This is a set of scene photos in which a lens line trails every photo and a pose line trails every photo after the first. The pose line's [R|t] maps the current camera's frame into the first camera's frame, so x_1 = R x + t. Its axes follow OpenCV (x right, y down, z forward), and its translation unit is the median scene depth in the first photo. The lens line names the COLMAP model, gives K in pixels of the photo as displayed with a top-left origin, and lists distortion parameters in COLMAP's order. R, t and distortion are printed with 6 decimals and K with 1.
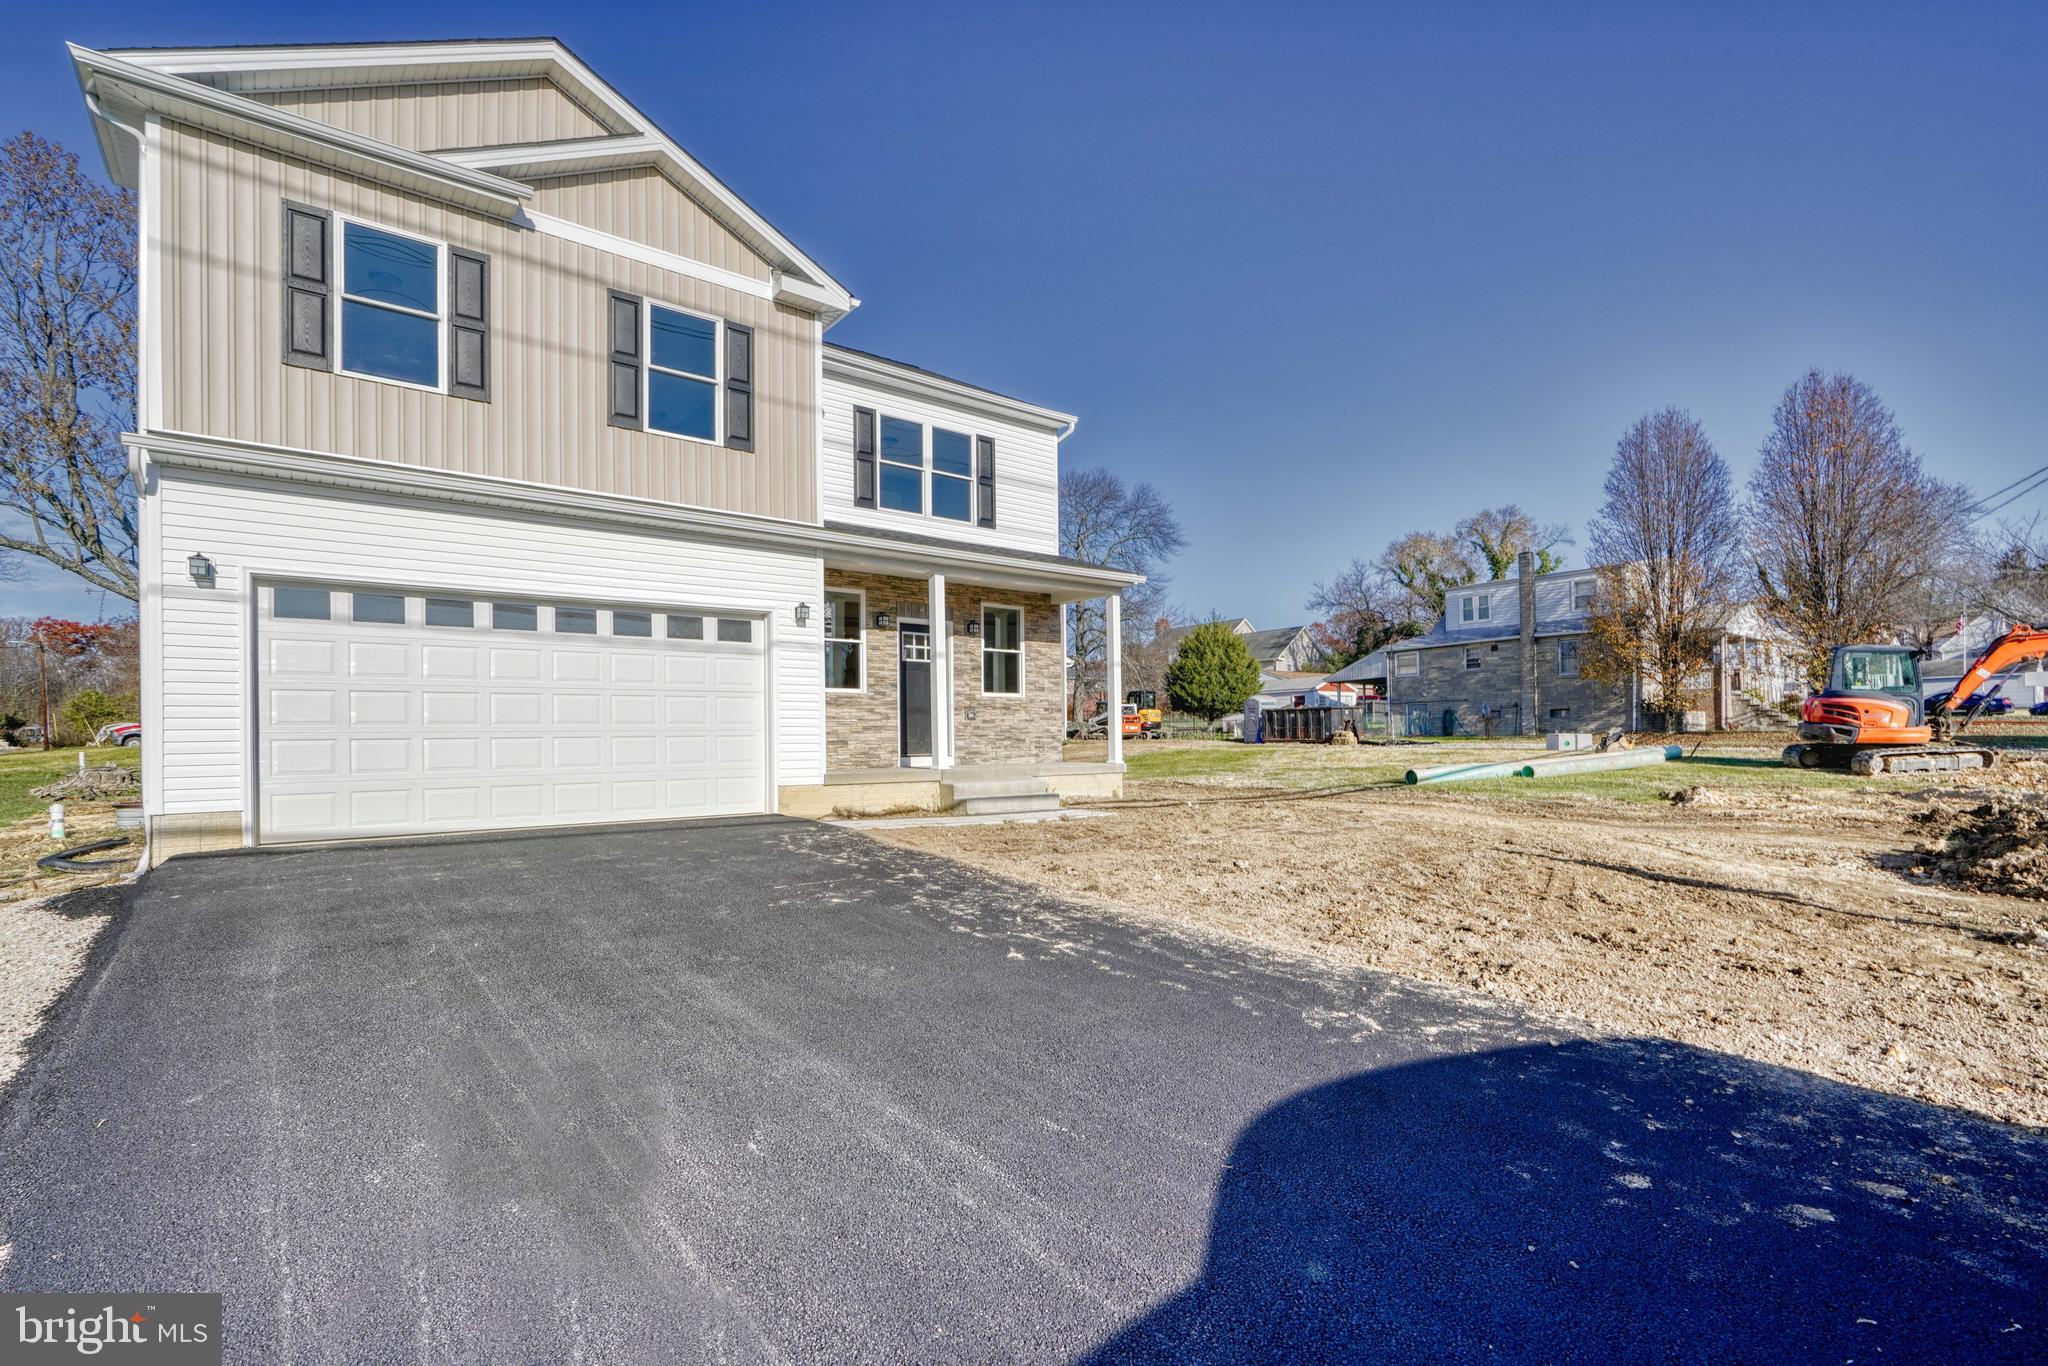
lens RADIAL K [[923.8, 0, 1024.4], [0, 923.8, 731.0], [0, 0, 1]] dist [0.002212, 0.000503]
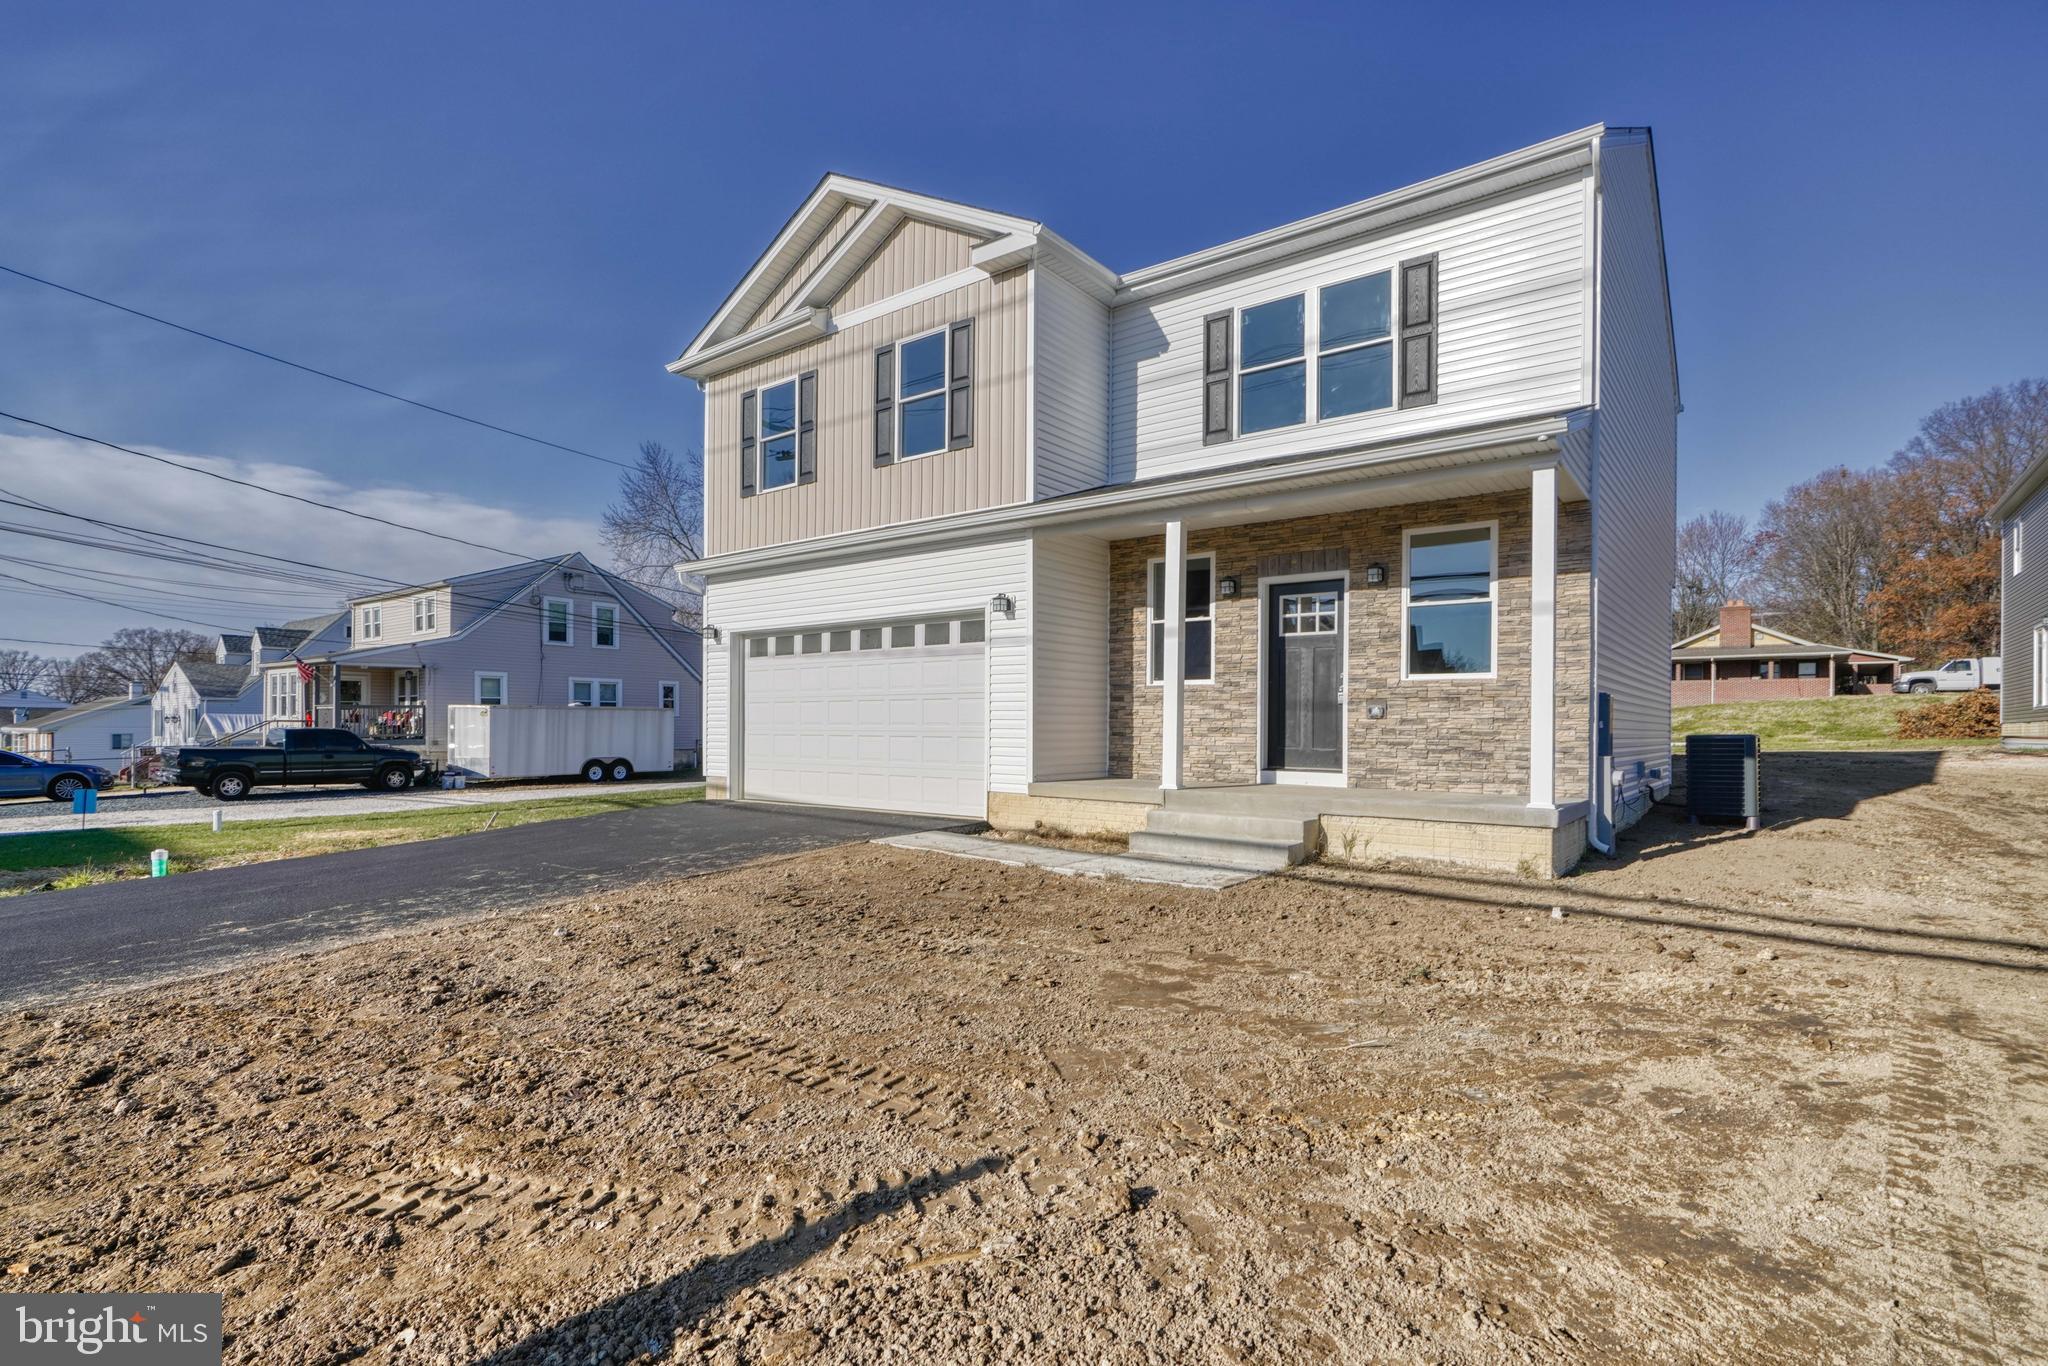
lens RADIAL K [[964.8, 0, 1024.4], [0, 964.8, 726.8], [0, 0, 1]] dist [-0.003809, -0.000303]
pose [[0.252471, 0.015870, -0.967474, 0.570580], [0.000332, 0.999864, 0.016488, -0.018991], [0.967604, -0.004484, 0.252431, 0.644000]]
